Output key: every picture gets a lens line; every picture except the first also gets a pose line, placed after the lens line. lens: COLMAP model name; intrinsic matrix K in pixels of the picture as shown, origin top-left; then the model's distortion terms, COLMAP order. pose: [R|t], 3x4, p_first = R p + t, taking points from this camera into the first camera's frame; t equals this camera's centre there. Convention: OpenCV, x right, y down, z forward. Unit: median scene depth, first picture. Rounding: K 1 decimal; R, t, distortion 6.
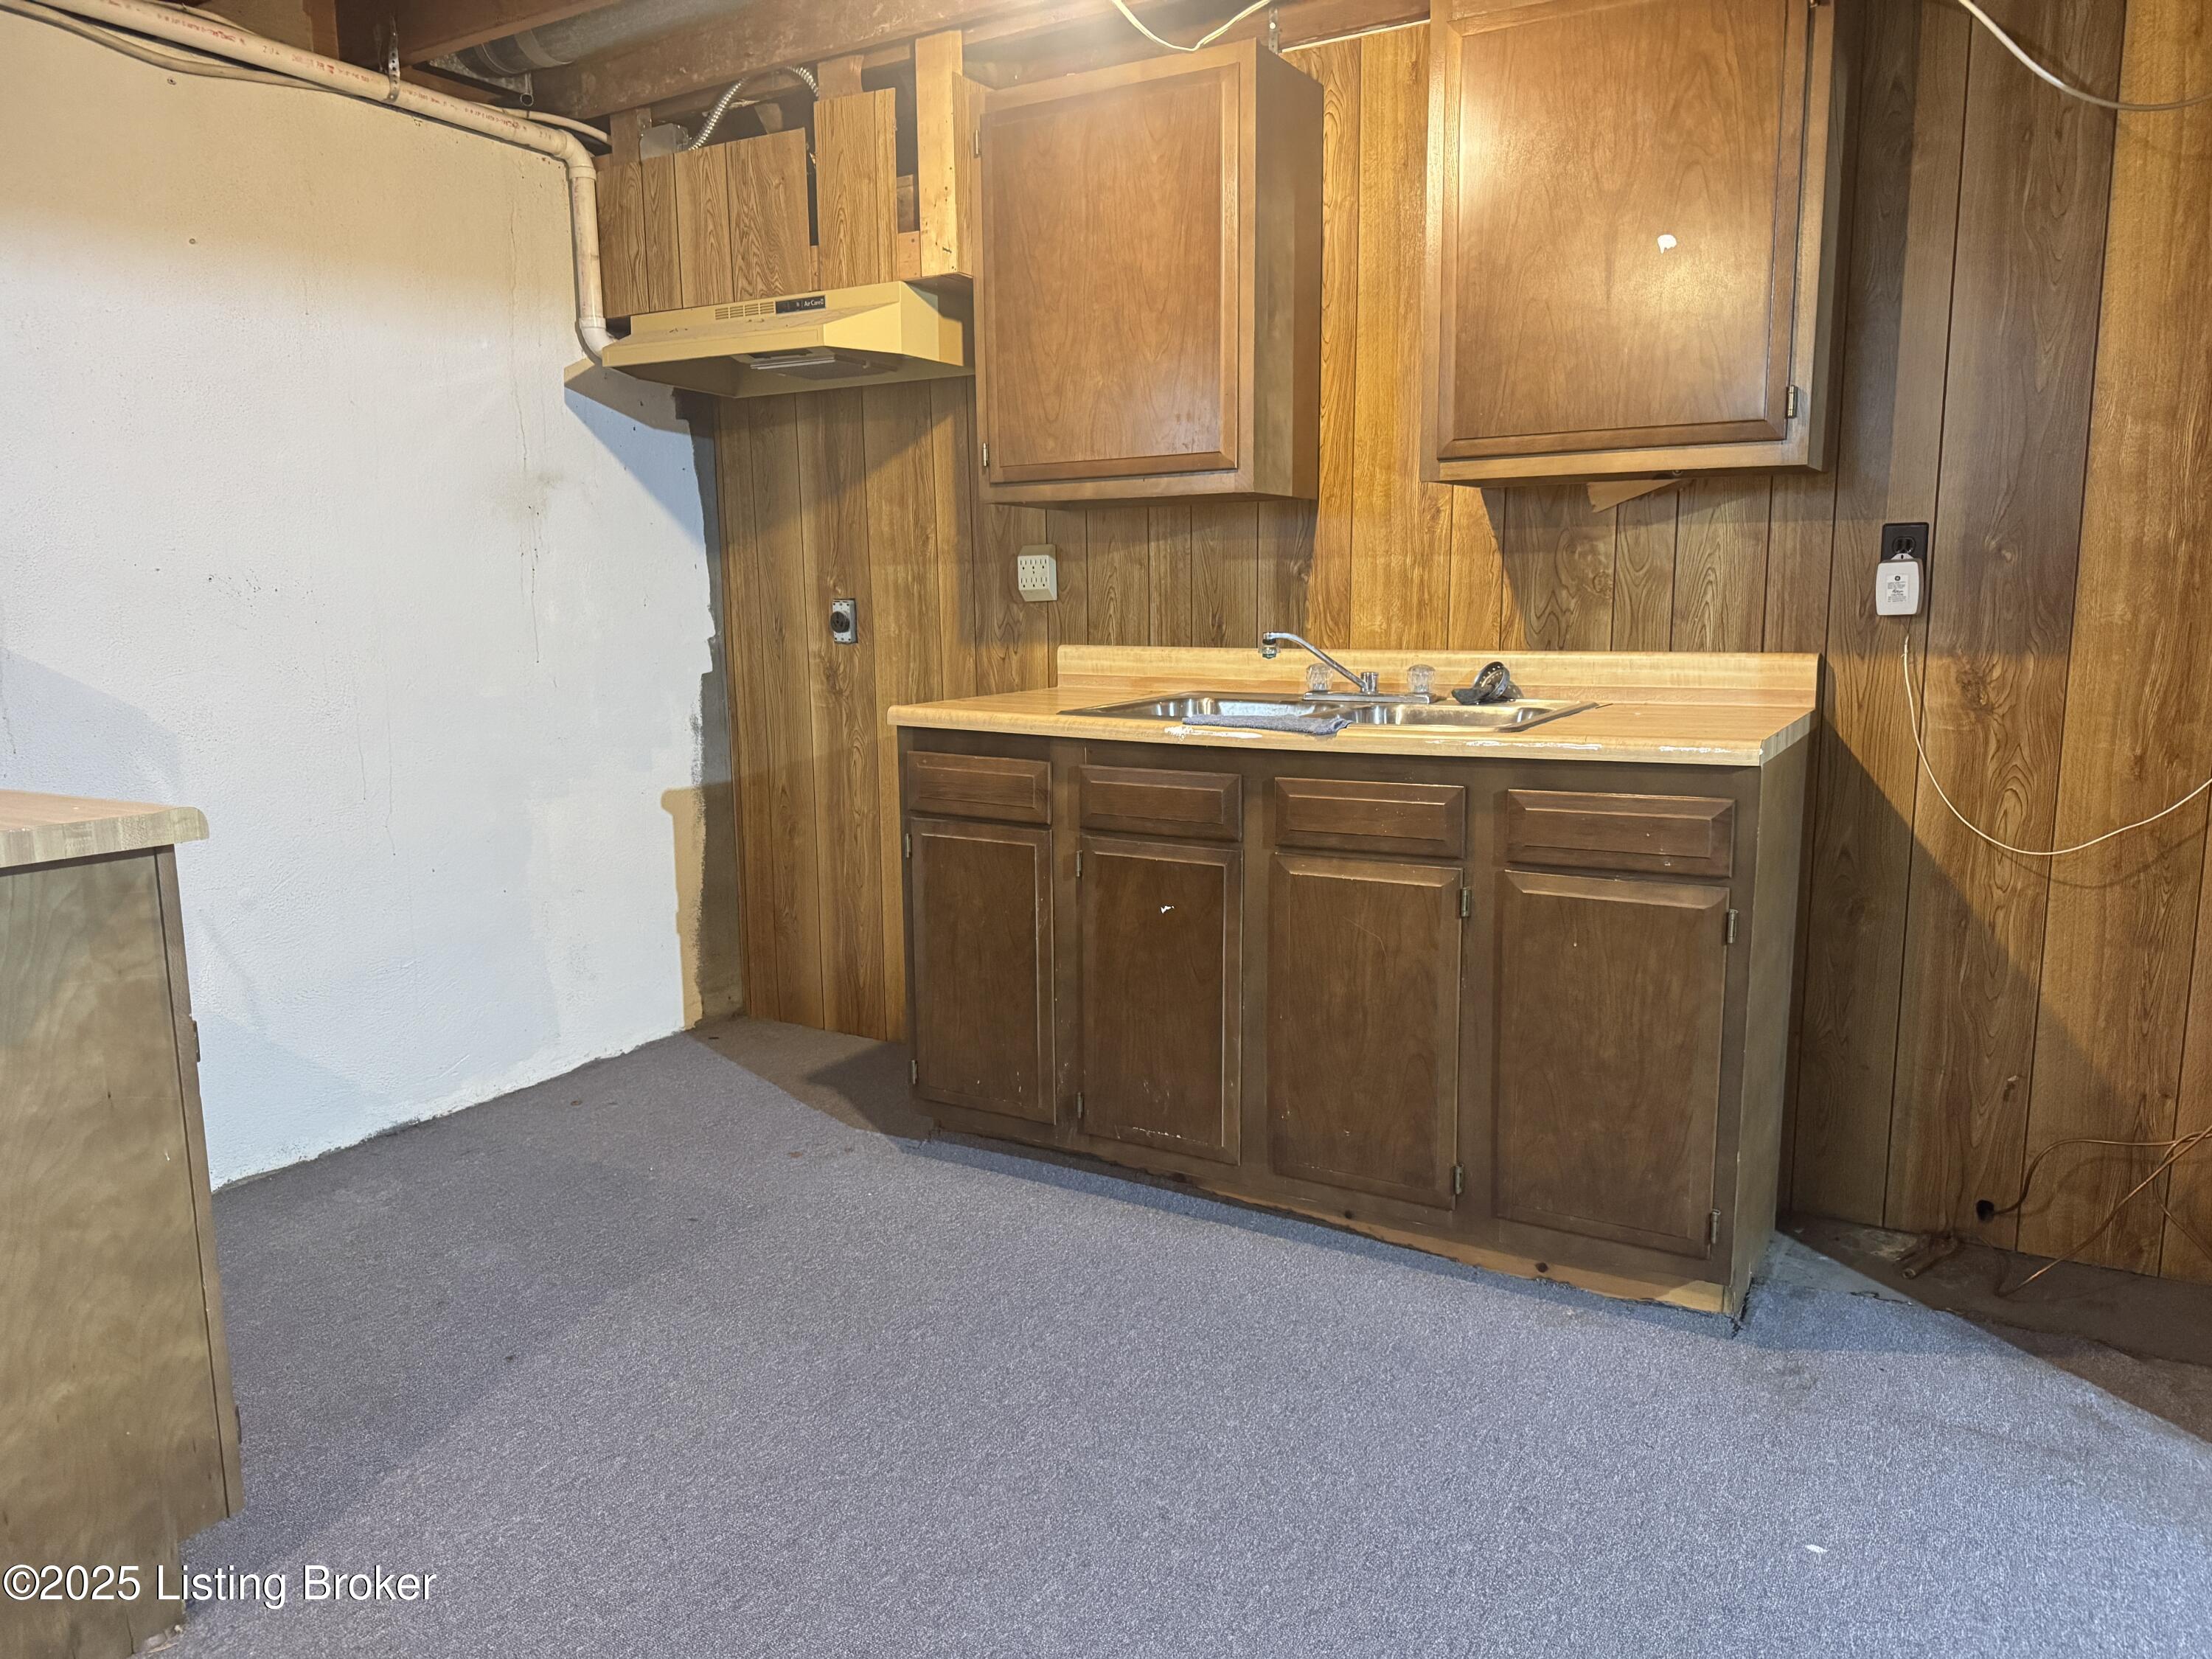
lens RADIAL K [[1553.8, 0, 1104.4], [0, 1553.8, 835.8], [0, 0, 1]] dist [-0.003864, -0.002307]
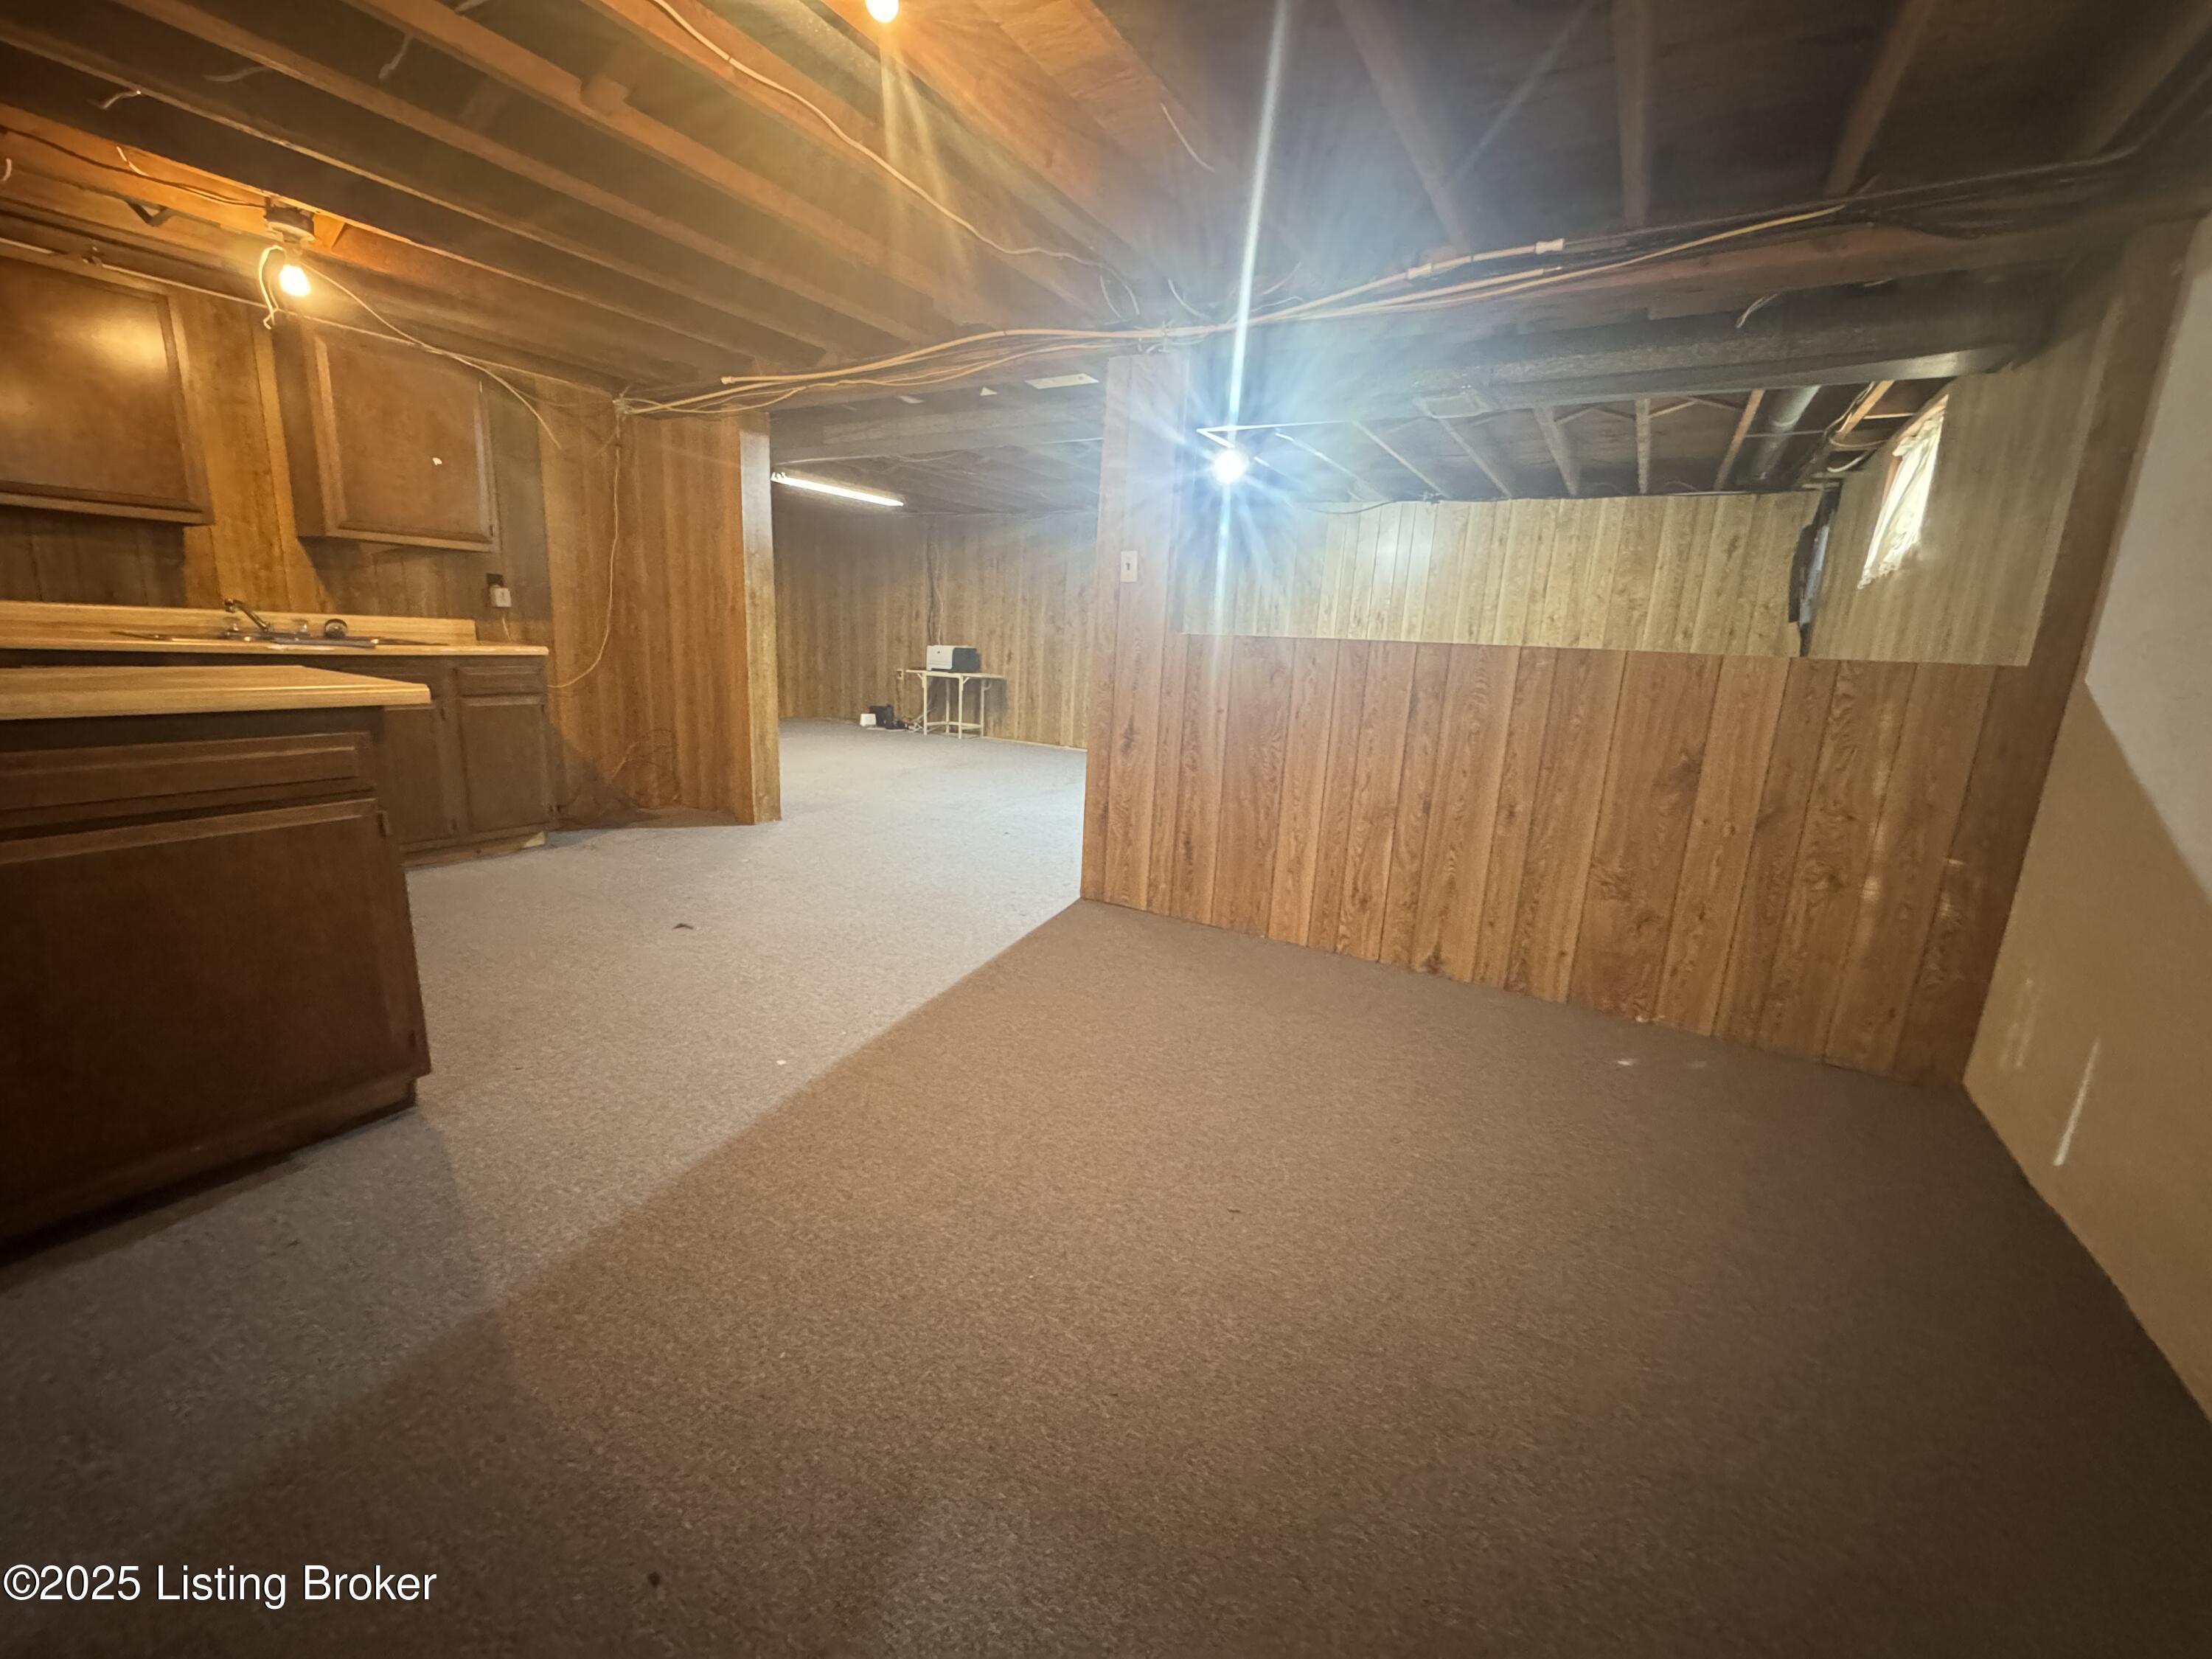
lens RADIAL K [[879.1, 0, 1107.1], [0, 879.1, 826.5], [0, 0, 1]] dist [0.000940, 0.000079]
pose [[0.001410, -0.197911, 0.980219, -1.072472], [0.106089, 0.974718, 0.196648, 0.048748], [-0.994356, 0.103713, 0.022370, -0.100780]]
